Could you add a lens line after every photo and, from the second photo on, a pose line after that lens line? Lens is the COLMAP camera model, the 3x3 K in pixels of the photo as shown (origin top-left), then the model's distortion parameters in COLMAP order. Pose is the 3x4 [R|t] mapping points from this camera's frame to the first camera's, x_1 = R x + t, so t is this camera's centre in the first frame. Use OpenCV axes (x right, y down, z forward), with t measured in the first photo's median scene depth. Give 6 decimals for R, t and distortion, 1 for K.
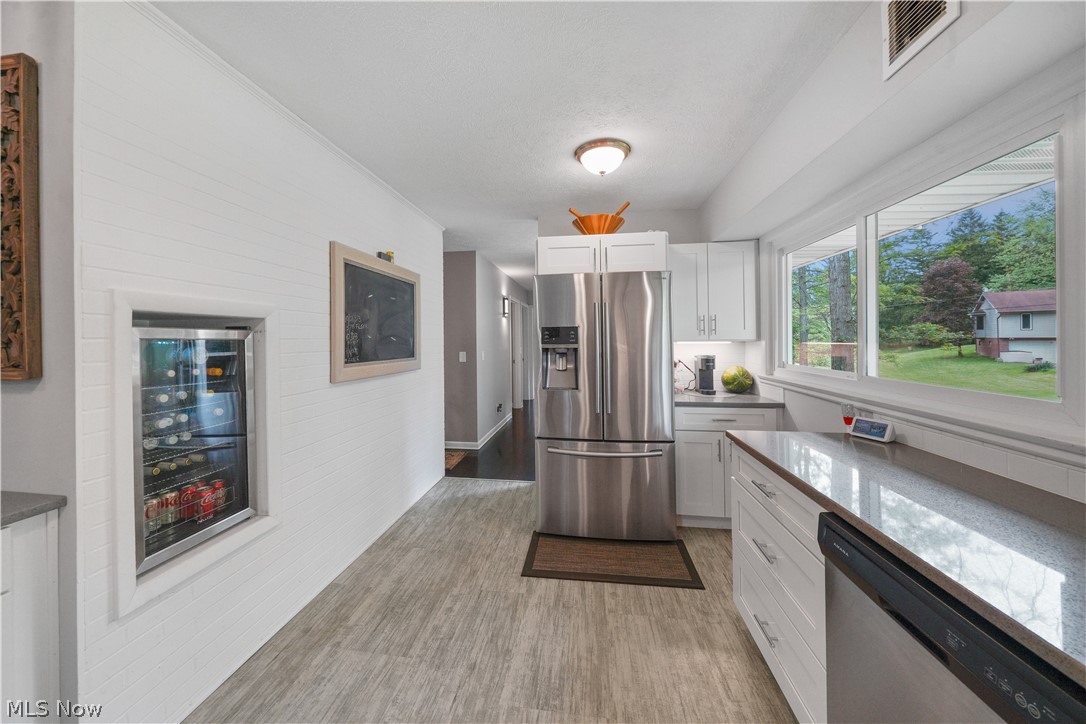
lens RADIAL K [[384.8, 0, 533.9], [0, 384.8, 337.1], [0, 0, 1]] dist [-0.005866, -0.000074]
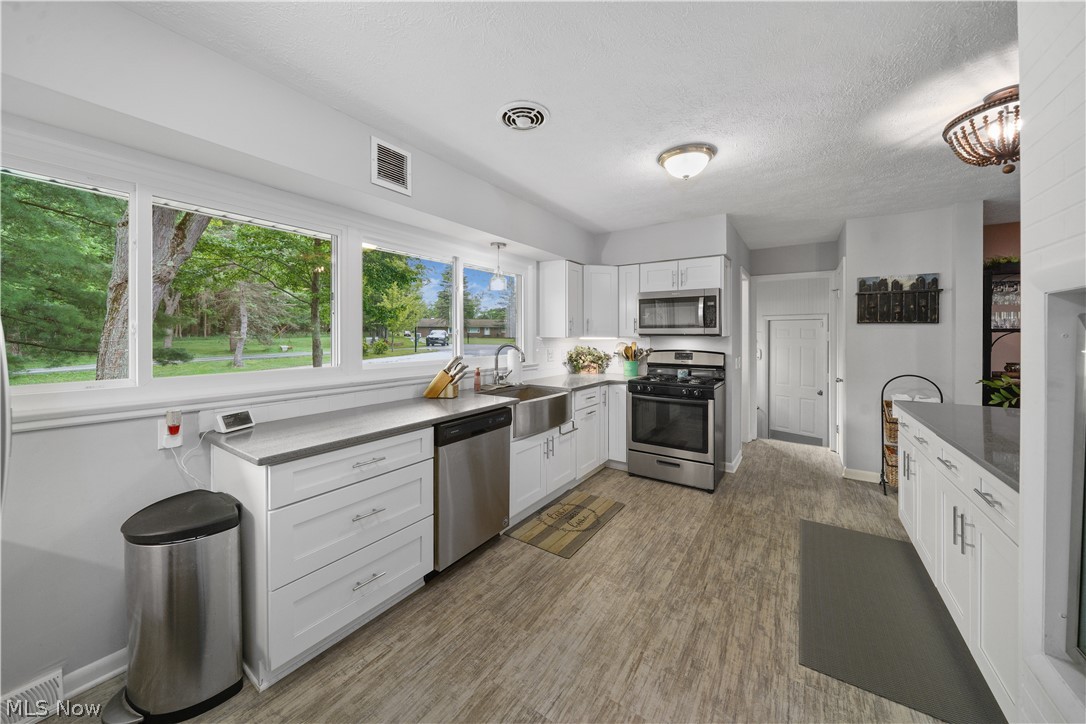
lens RADIAL K [[384.8, 0, 533.9], [0, 384.8, 337.1], [0, 0, 1]] dist [-0.005866, -0.000074]
pose [[-0.892561, 0.004867, 0.450901, -0.216420], [0.002890, 0.999983, -0.005074, 0.009310], [-0.450918, -0.003226, -0.892560, 1.010153]]
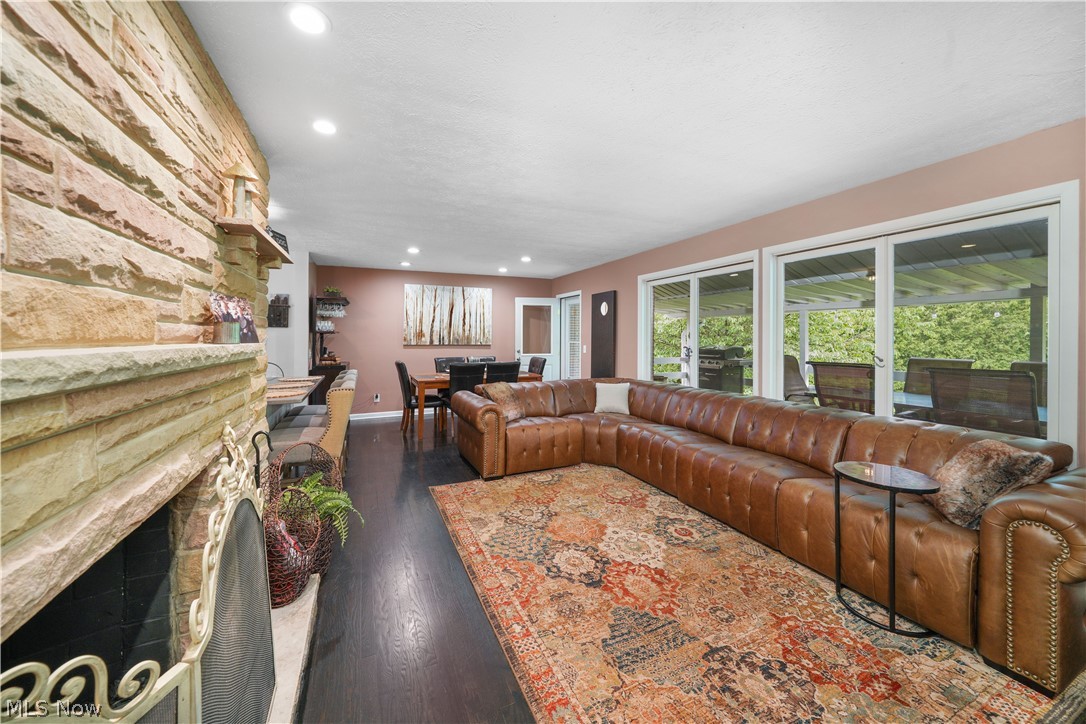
lens RADIAL K [[396.4, 0, 532.5], [0, 396.4, 337.6], [0, 0, 1]] dist [-0.001829, -0.000267]
pose [[-0.856299, 0.008413, -0.516411, -0.869335], [0.010505, 0.999944, -0.001129, 0.026483], [0.516373, -0.006391, -0.856340, 1.624981]]
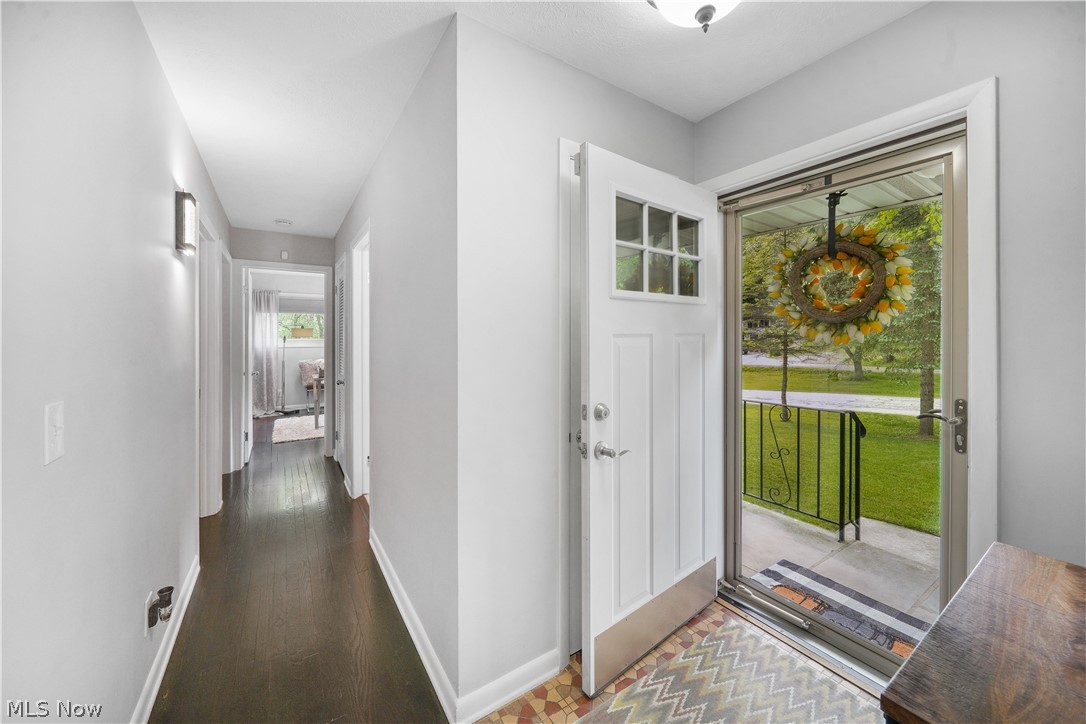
lens RADIAL K [[396.4, 0, 532.5], [0, 396.4, 337.6], [0, 0, 1]] dist [-0.001829, -0.000267]
pose [[0.752747, 0.001984, 0.658307, -0.177981], [-0.004012, 0.999991, 0.001573, 0.020354], [-0.658297, -0.003826, 0.752748, 1.430796]]
